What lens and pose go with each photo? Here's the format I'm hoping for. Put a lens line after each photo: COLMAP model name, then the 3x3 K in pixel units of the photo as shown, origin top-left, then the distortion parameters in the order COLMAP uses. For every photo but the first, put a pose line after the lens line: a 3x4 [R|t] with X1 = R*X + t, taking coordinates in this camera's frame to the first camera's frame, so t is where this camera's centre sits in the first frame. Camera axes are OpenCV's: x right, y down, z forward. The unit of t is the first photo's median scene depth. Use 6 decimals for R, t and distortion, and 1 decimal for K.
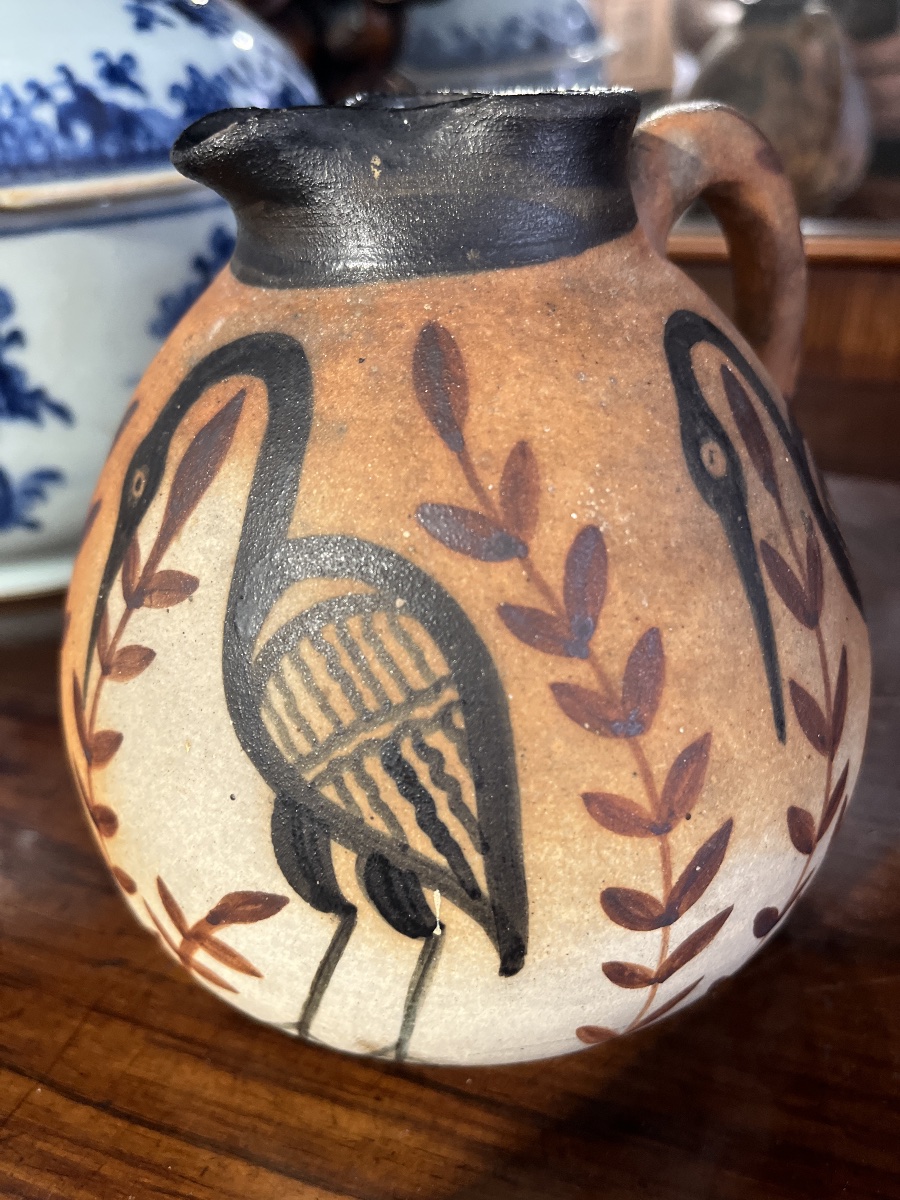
lens RADIAL K [[922.8, 0, 450.0], [0, 922.8, 600.0], [0, 0, 1]] dist [0.001145, -0.000700]
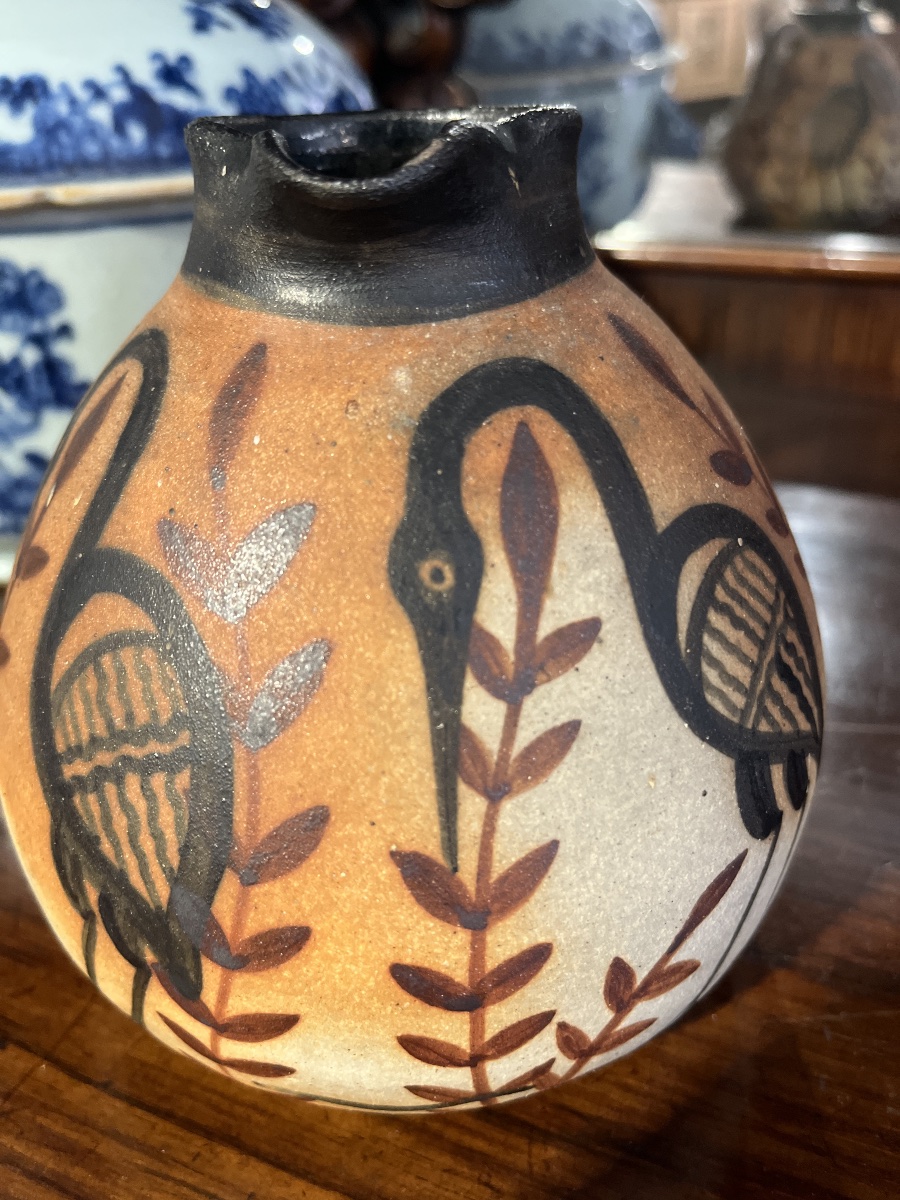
lens RADIAL K [[948.2, 0, 450.0], [0, 948.2, 600.0], [0, 0, 1]] dist [0.012402, -0.003564]
pose [[0.527155, -0.405722, 0.746657, -1.049077], [0.431477, 0.884762, 0.176135, -0.269113], [-0.732076, 0.229315, 0.641467, 0.483139]]
